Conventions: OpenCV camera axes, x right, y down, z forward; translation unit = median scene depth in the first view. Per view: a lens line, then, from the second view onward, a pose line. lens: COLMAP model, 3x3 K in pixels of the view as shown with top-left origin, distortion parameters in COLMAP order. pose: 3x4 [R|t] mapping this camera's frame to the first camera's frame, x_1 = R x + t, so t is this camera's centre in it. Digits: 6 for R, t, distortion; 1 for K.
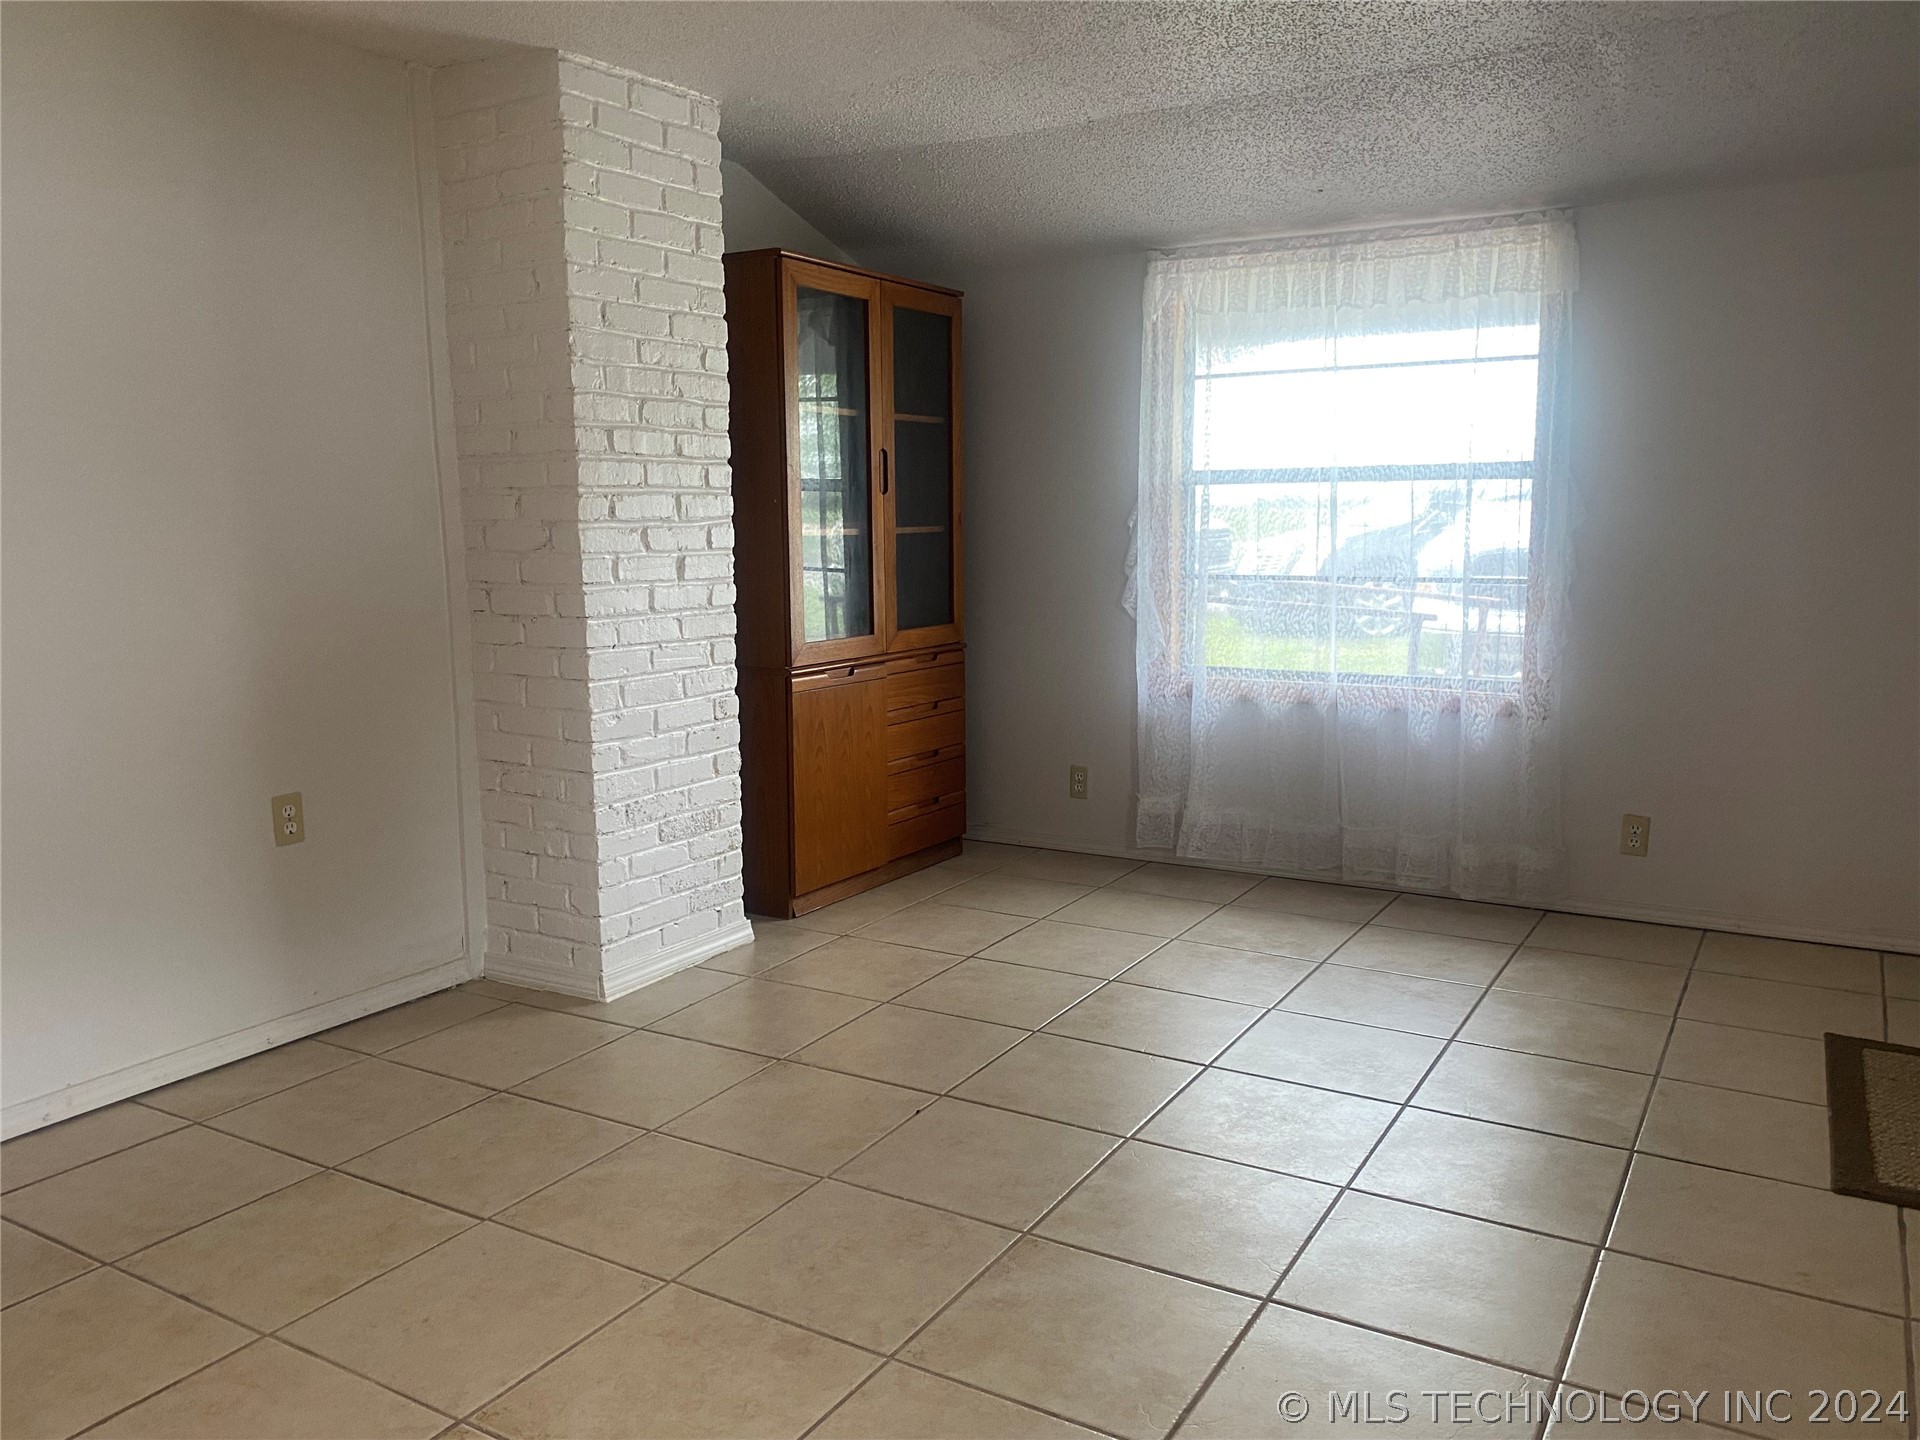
lens RADIAL K [[1461.5, 0, 955.9], [0, 1461.5, 732.9], [0, 0, 1]] dist [0.057609, -0.097935]
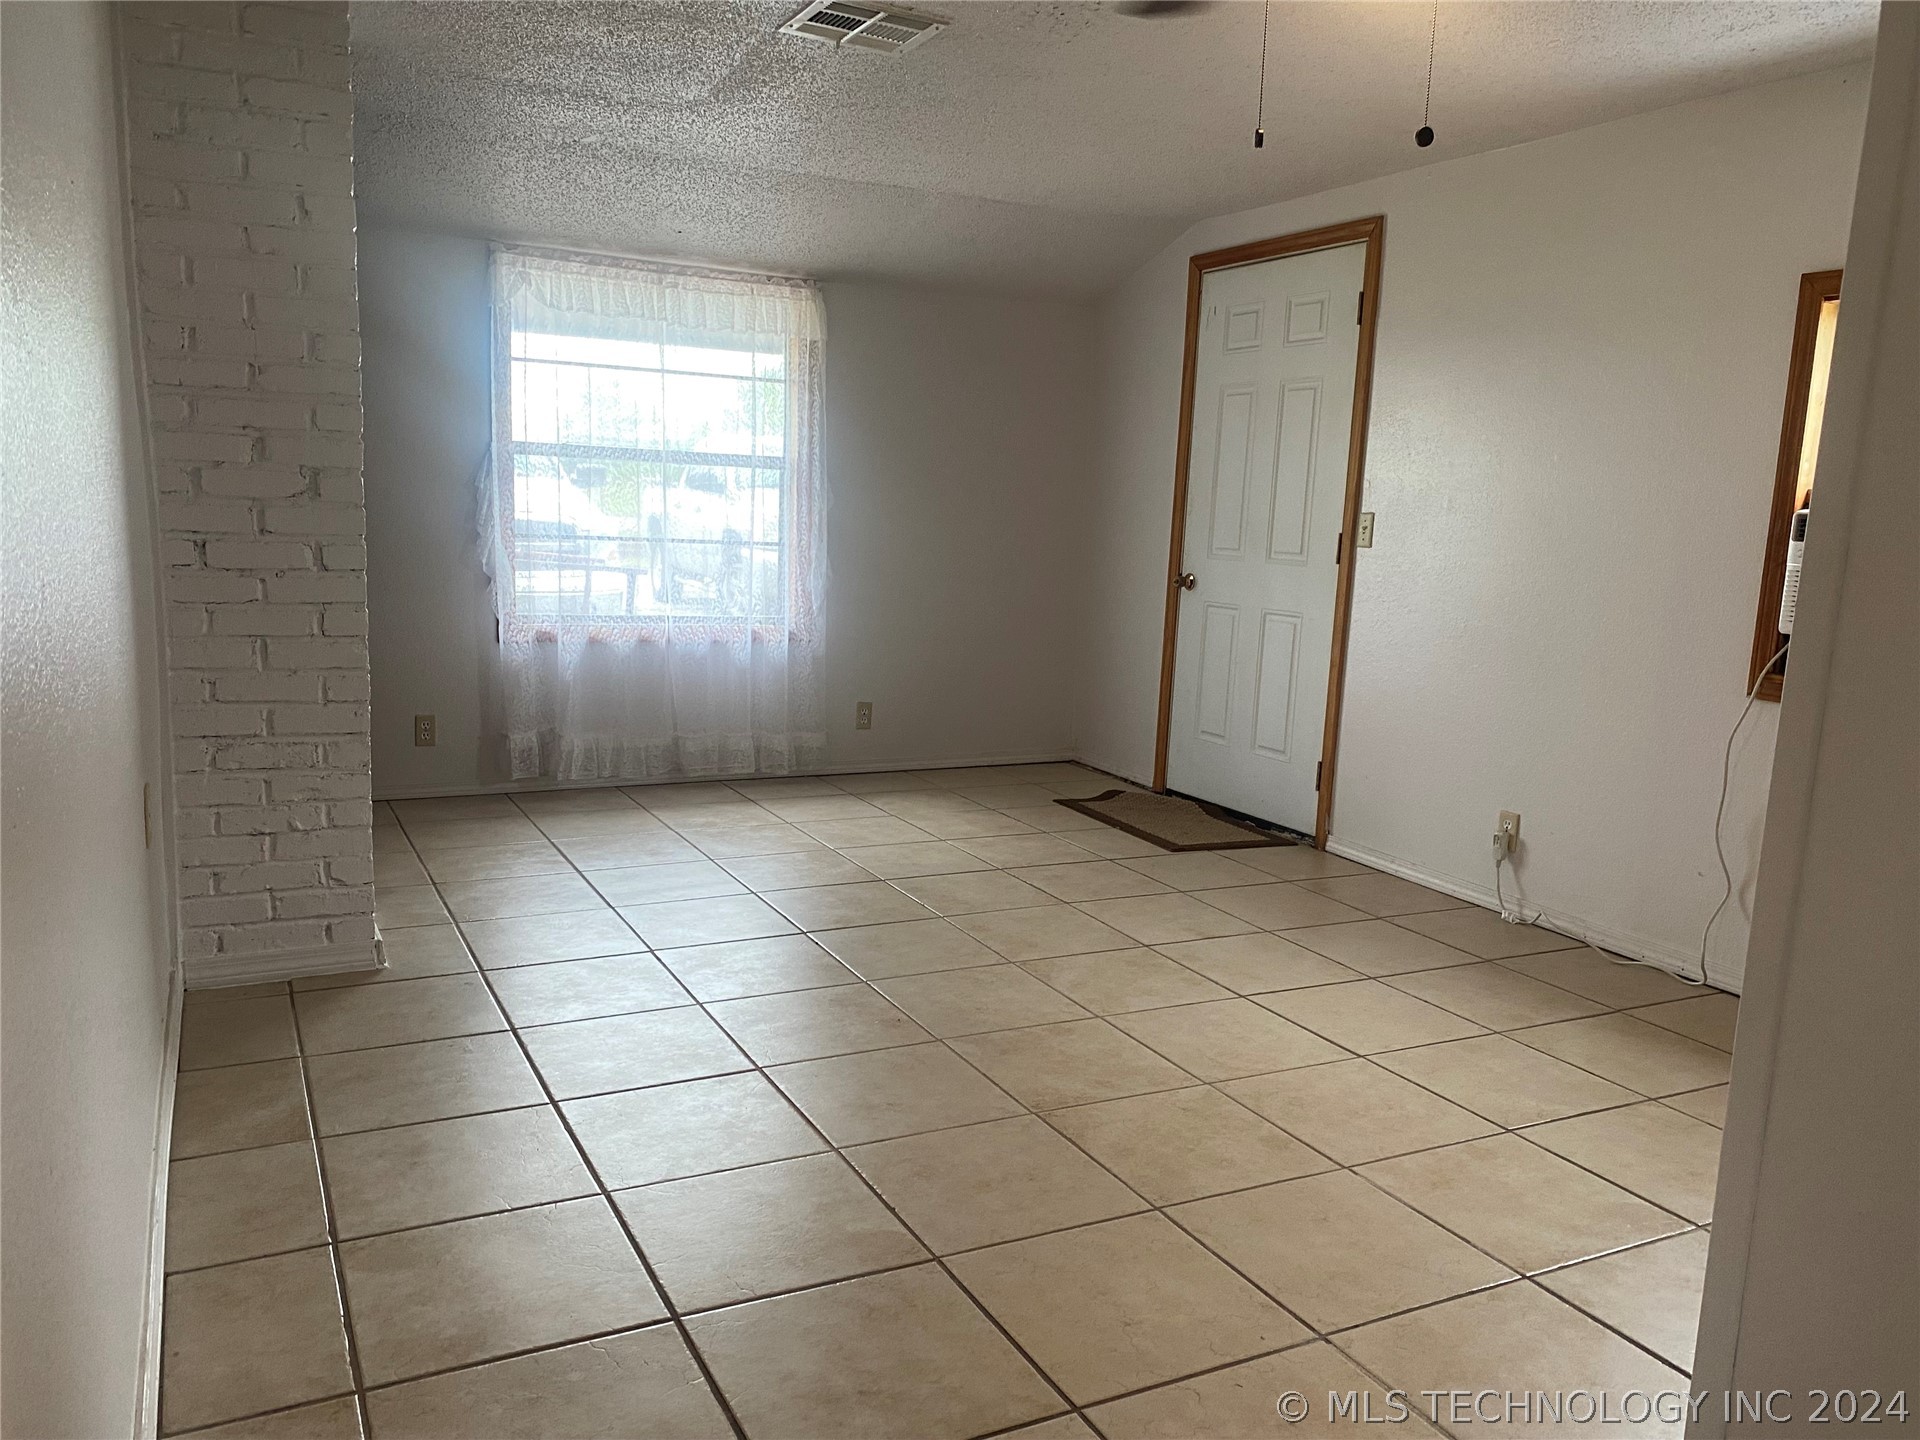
lens RADIAL K [[1461.5, 0, 955.9], [0, 1461.5, 732.9], [0, 0, 1]] dist [0.057609, -0.097935]
pose [[0.531010, -0.101398, 0.841277, -0.748735], [0.083468, 0.994245, 0.067150, -0.004585], [-0.843245, 0.034563, 0.536418, 0.137199]]
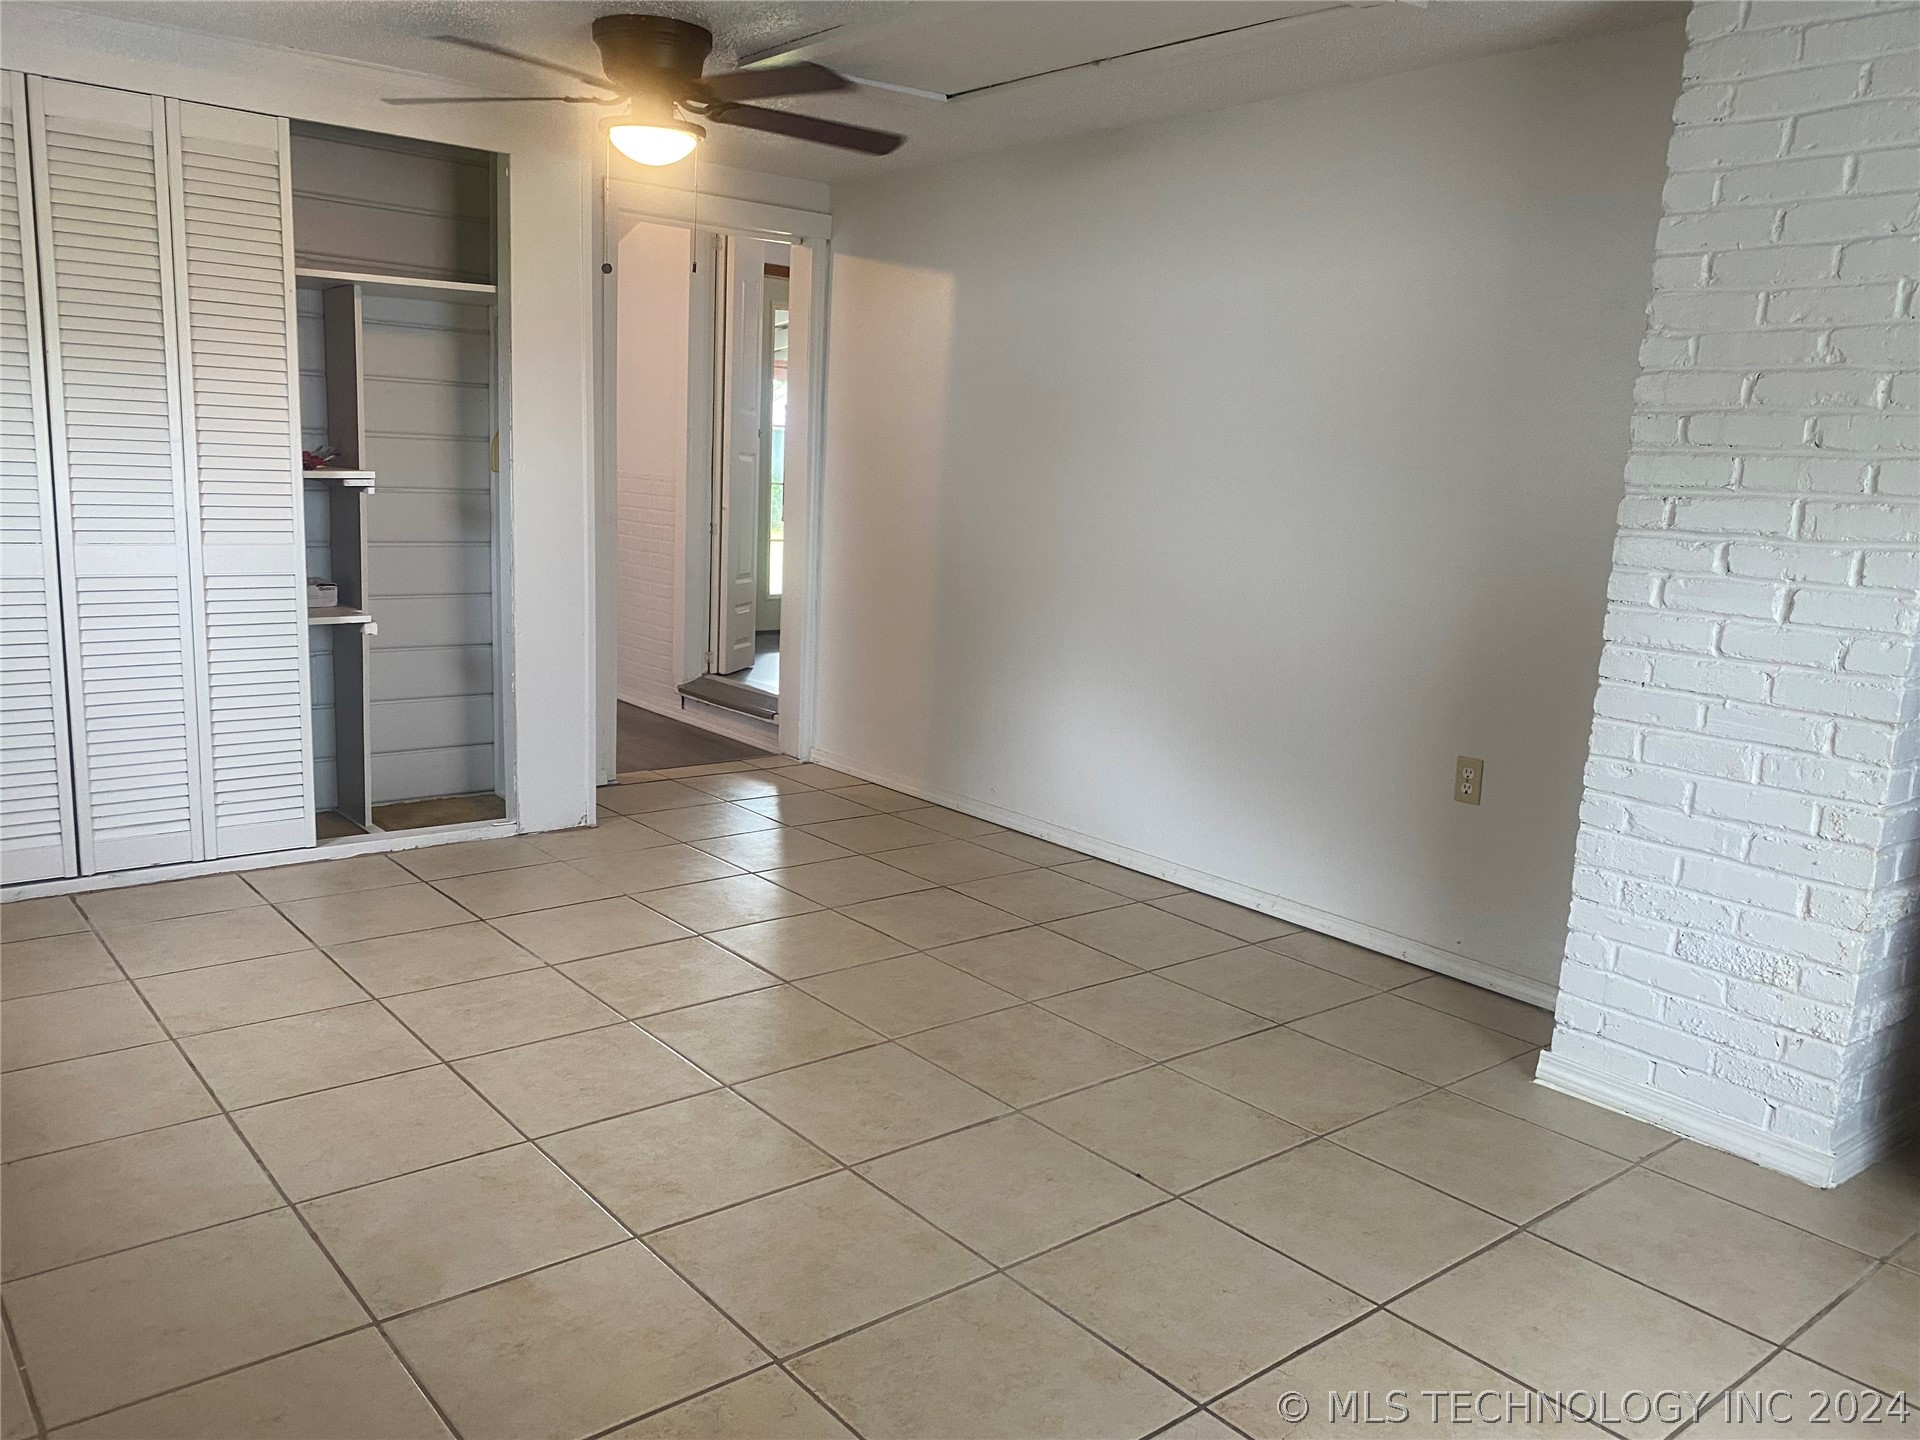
lens RADIAL K [[1461.5, 0, 955.9], [0, 1461.5, 732.9], [0, 0, 1]] dist [0.057609, -0.097935]
pose [[-0.341410, 0.163529, -0.925580, 0.600352], [-0.187224, 0.953183, 0.237465, -0.143016], [0.921079, 0.254364, -0.294809, 0.826565]]
